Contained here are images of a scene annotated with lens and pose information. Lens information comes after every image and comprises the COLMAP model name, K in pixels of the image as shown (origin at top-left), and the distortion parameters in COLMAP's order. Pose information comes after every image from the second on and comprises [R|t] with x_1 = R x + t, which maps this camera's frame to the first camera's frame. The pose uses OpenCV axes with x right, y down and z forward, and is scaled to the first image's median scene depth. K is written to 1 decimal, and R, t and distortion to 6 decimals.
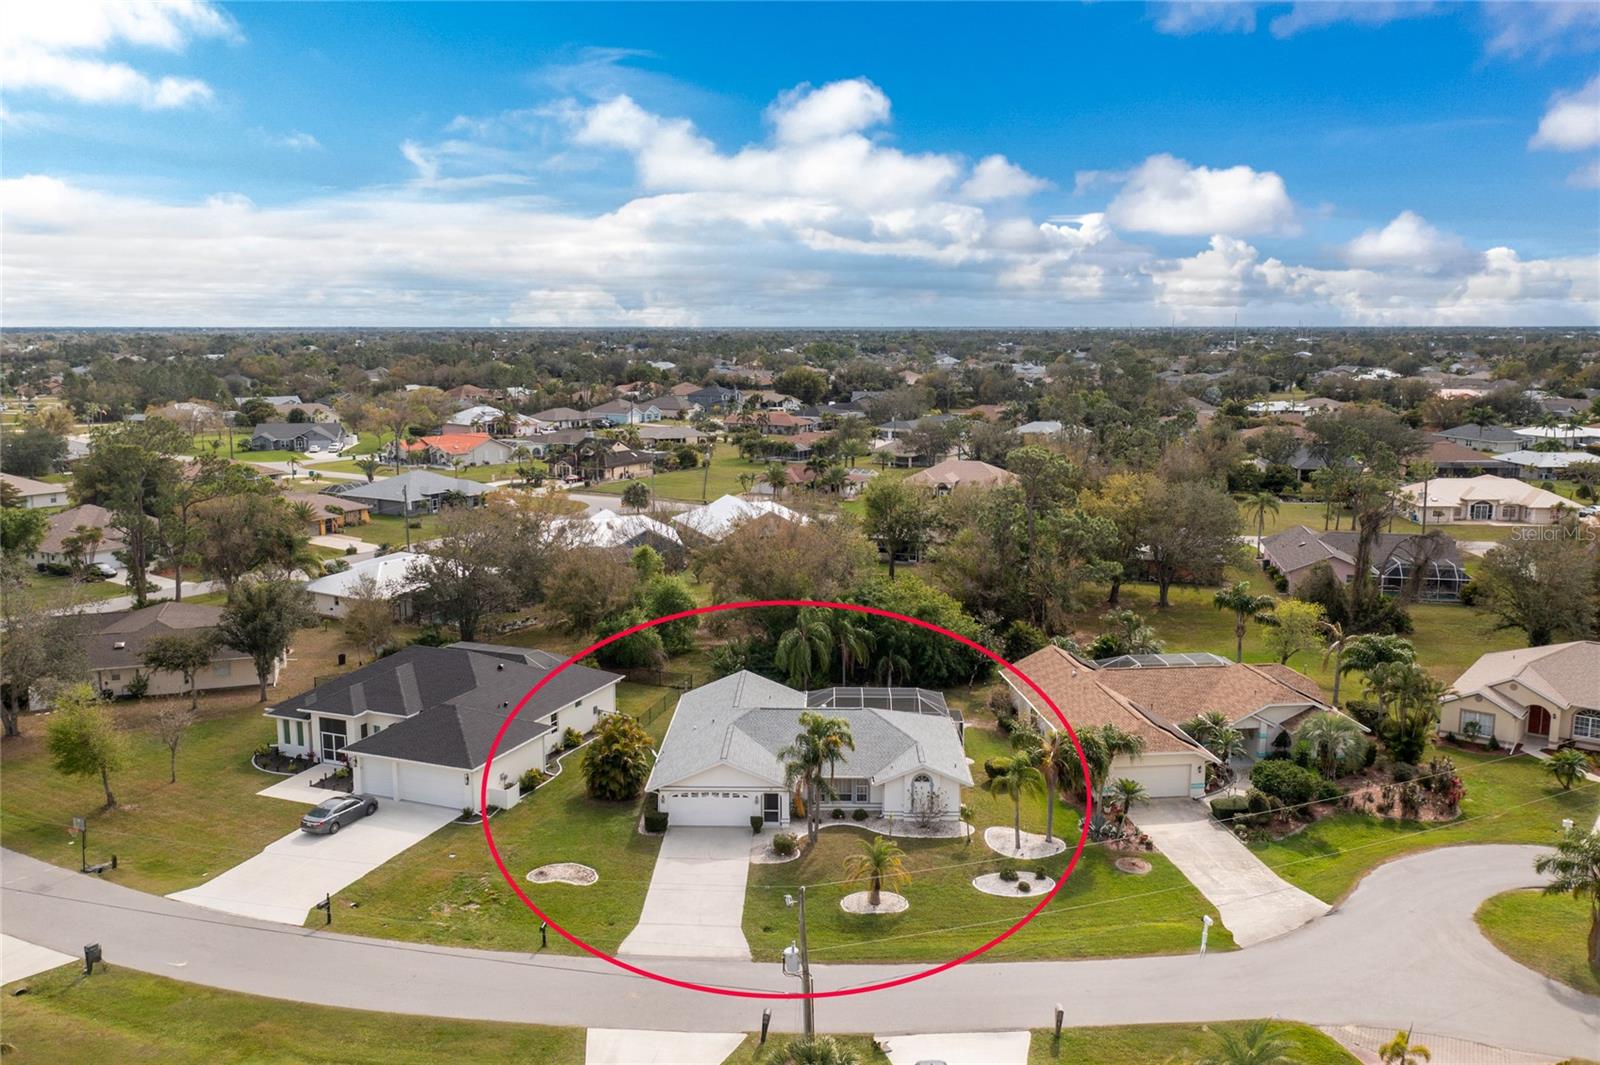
lens RADIAL K [[1272.0, 0, 802.6], [0, 1272.0, 529.5], [0, 0, 1]] dist [-0.005652, -0.002809]
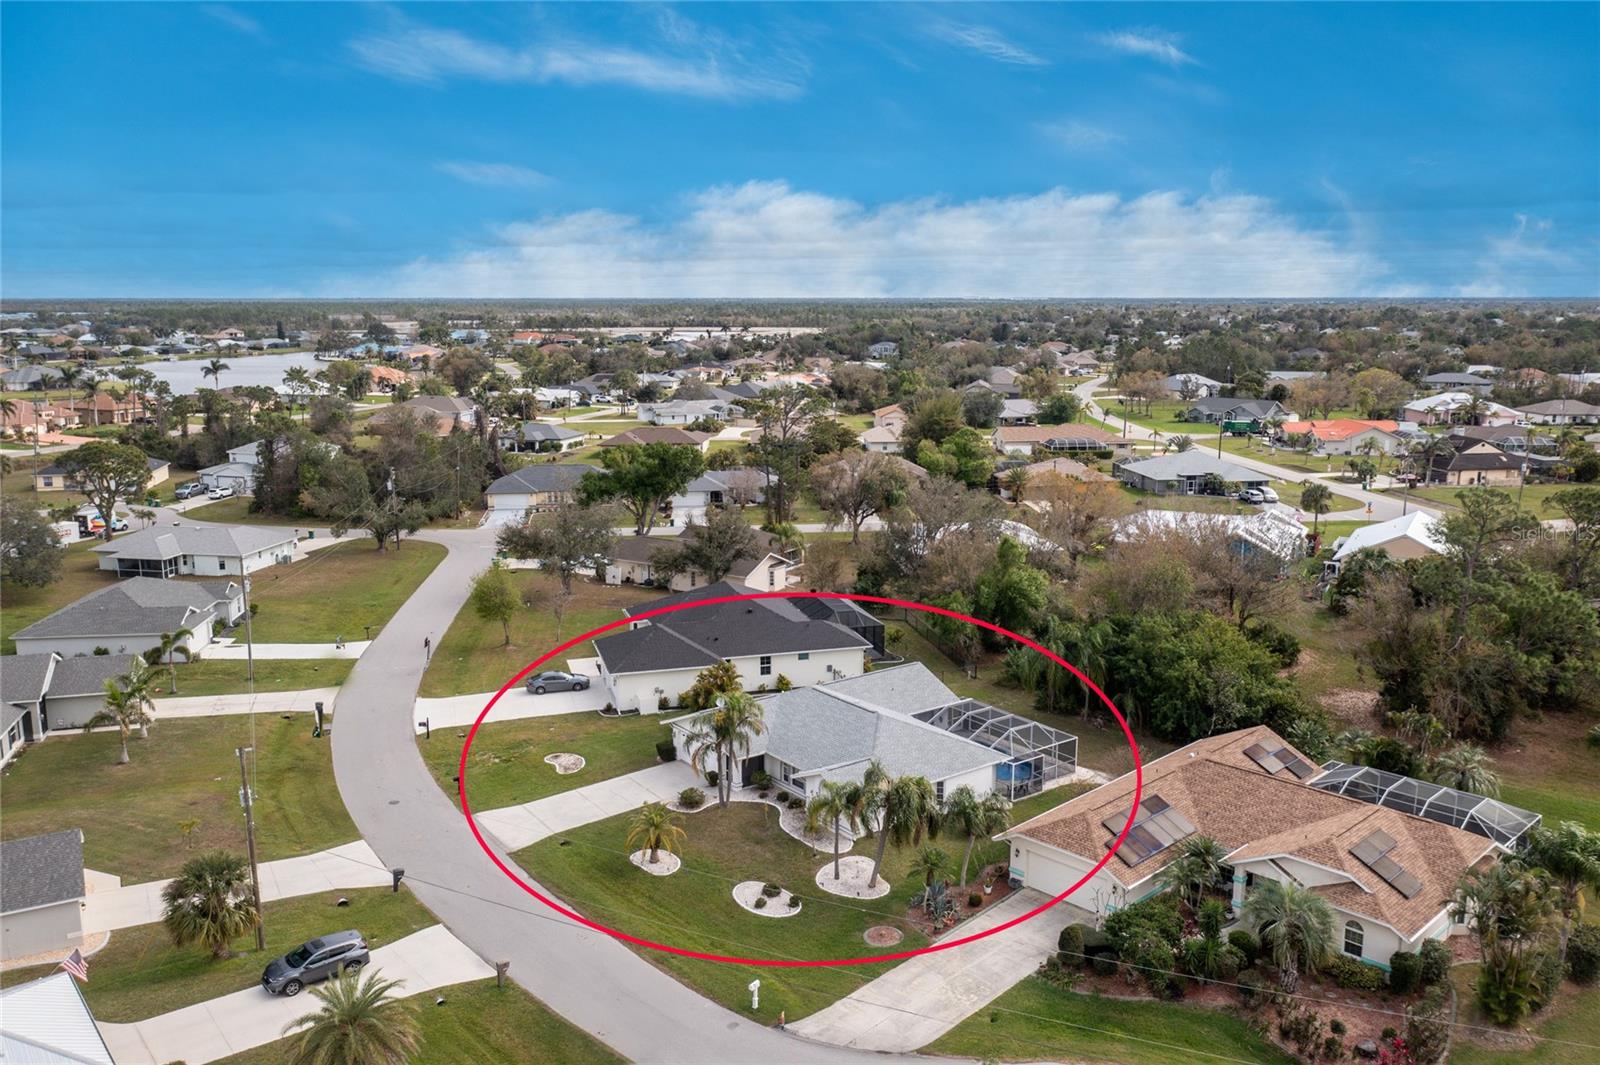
lens RADIAL K [[1272.0, 0, 799.1], [0, 1272.0, 532.8], [0, 0, 1]] dist [-0.005652, -0.002809]
pose [[0.587079, 0.142302, -0.796924, 0.282800], [-0.120520, 0.988822, 0.087783, -0.028492], [0.800508, 0.044510, 0.597667, 0.124521]]
